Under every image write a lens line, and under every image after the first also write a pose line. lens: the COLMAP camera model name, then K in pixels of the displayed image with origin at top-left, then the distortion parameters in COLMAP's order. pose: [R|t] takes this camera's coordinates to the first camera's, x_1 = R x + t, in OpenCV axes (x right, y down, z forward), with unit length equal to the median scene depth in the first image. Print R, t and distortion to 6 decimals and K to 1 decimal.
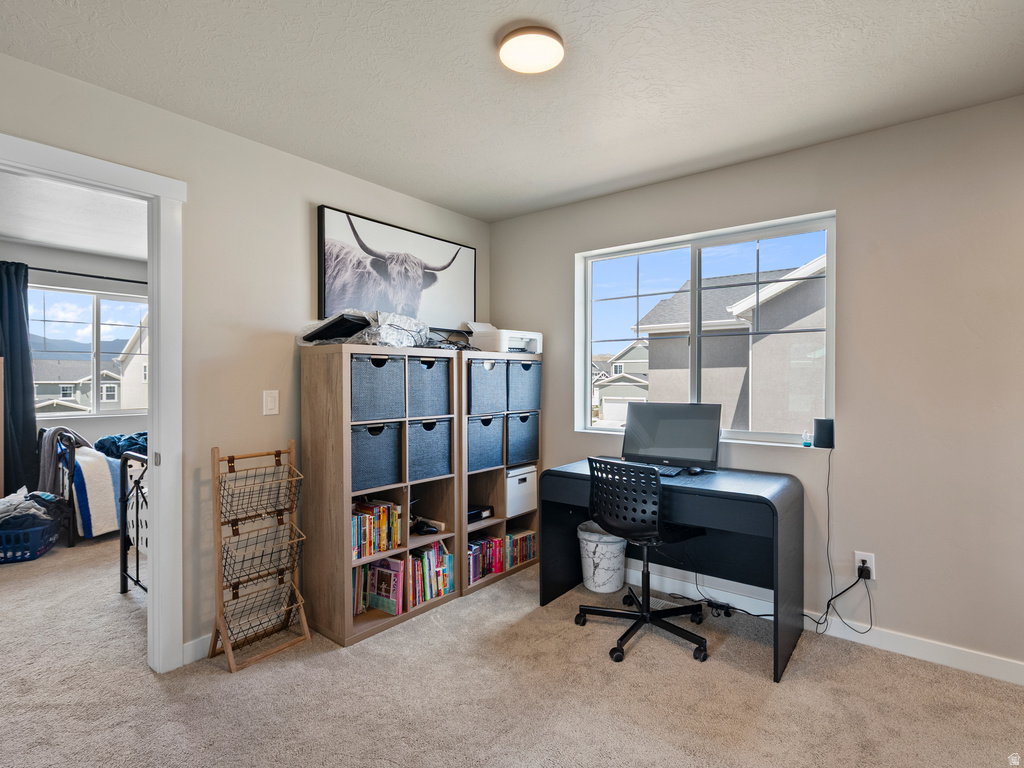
lens RADIAL K [[518.6, 0, 516.1], [0, 518.6, 384.2], [0, 0, 1]] dist [-0.007051, 0.001787]
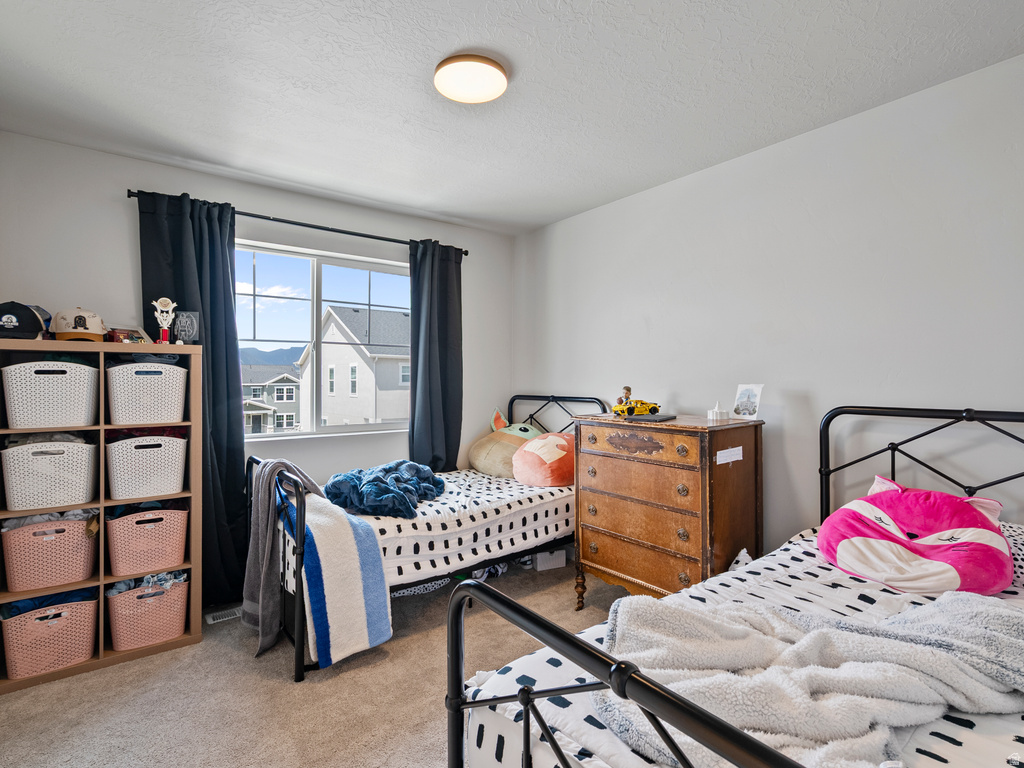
lens RADIAL K [[518.6, 0, 509.6], [0, 518.6, 382.2], [0, 0, 1]] dist [-0.007051, 0.001787]
pose [[0.966479, -0.002019, -0.256736, -0.452115], [0.000043, 0.999970, -0.007702, -0.003341], [0.256744, 0.007433, 0.966451, 0.467876]]
